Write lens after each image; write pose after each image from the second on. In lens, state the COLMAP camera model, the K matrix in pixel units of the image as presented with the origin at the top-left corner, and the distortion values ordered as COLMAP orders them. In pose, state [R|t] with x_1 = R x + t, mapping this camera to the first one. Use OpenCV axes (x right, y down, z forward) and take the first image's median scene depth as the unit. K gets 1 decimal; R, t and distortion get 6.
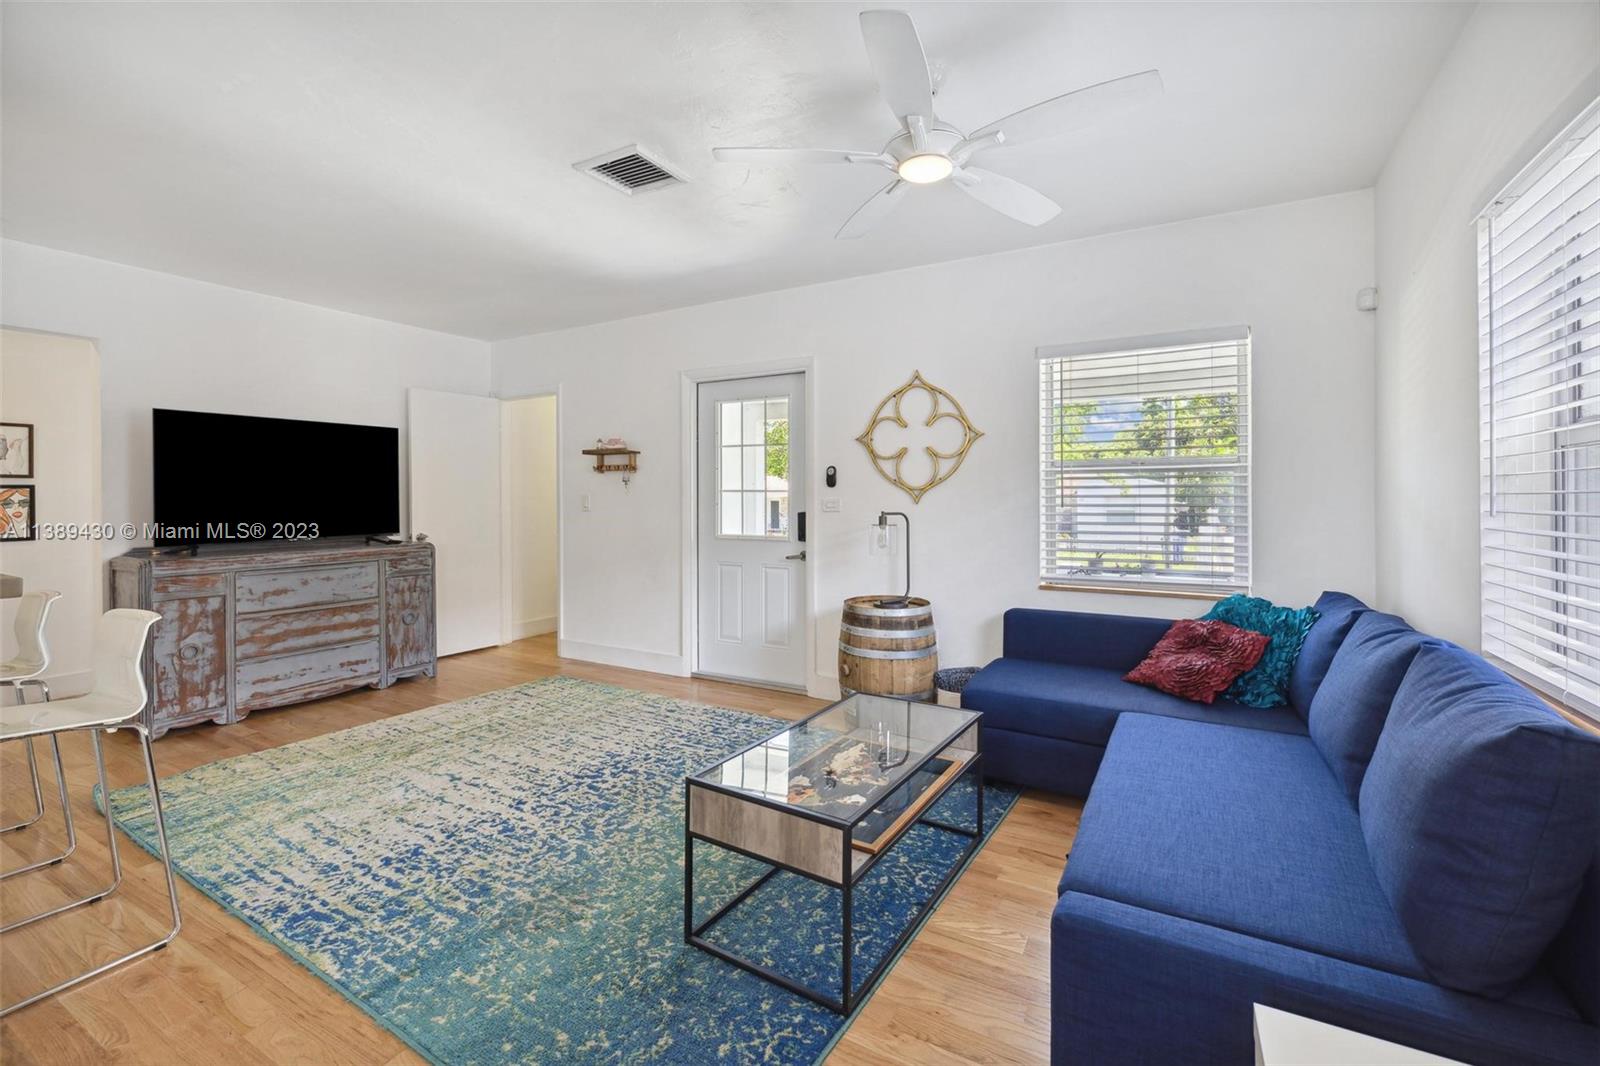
lens RADIAL K [[687.3, 0, 799.7], [0, 687.3, 496.3], [0, 0, 1]] dist [0.001822, 0.000454]
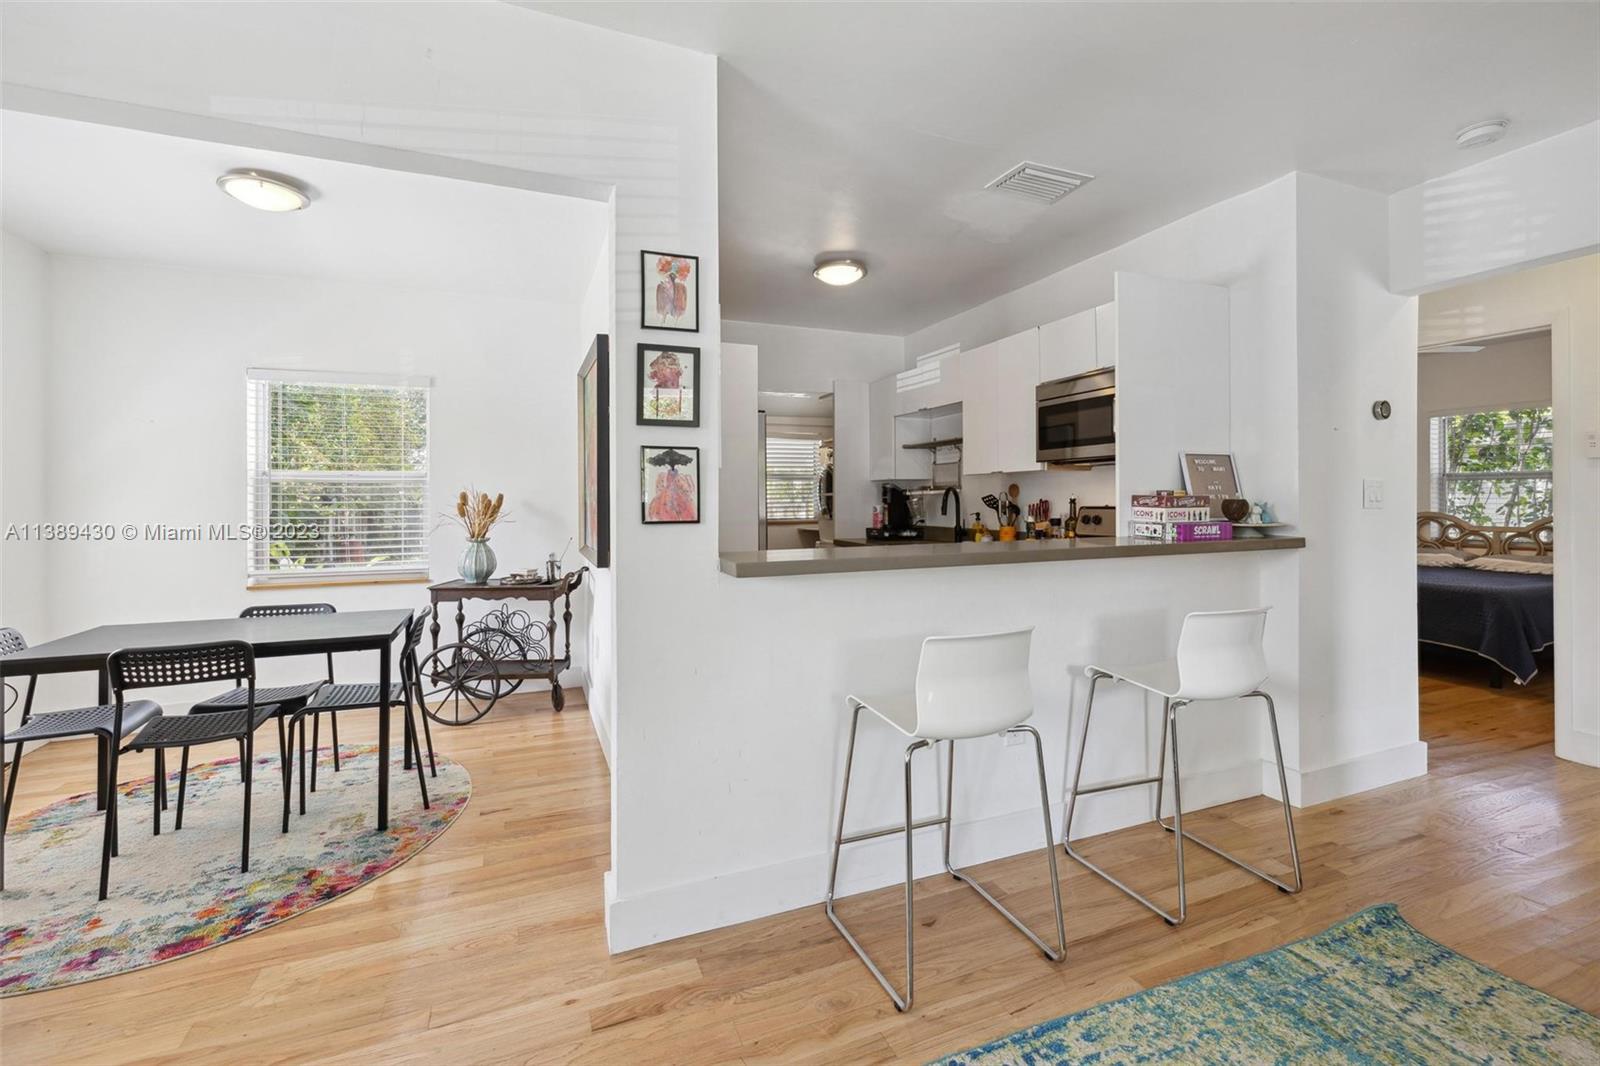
lens RADIAL K [[687.3, 0, 799.7], [0, 687.3, 496.3], [0, 0, 1]] dist [0.001822, 0.000454]
pose [[-0.617875, 0.002817, -0.786271, -0.086501], [0.012719, 0.999899, -0.006413, 0.002692], [0.786174, -0.013963, -0.617848, 0.790164]]
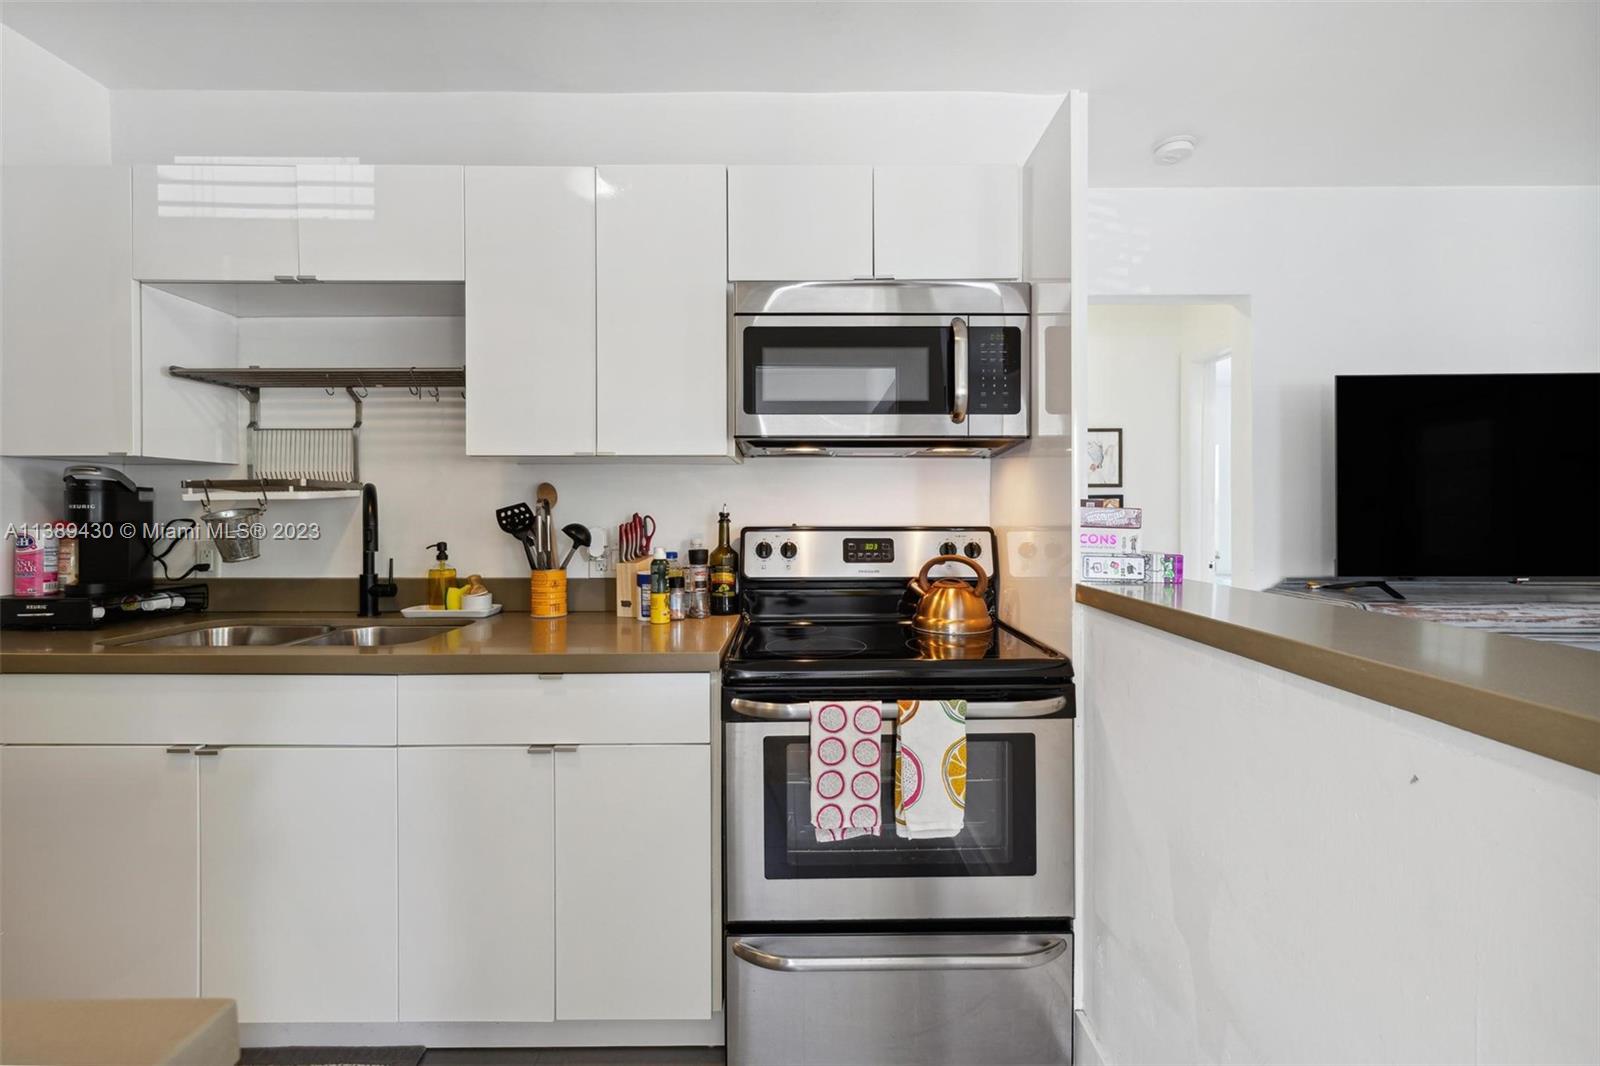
lens RADIAL K [[696.3, 0, 799.9], [0, 696.3, 519.8], [0, 0, 1]] dist [0.003273, 0.000234]
pose [[0.499457, 0.010122, -0.866279, -0.649006], [0.003811, 0.999896, 0.013880, 0.002537], [0.866330, -0.010234, 0.499367, 0.215460]]
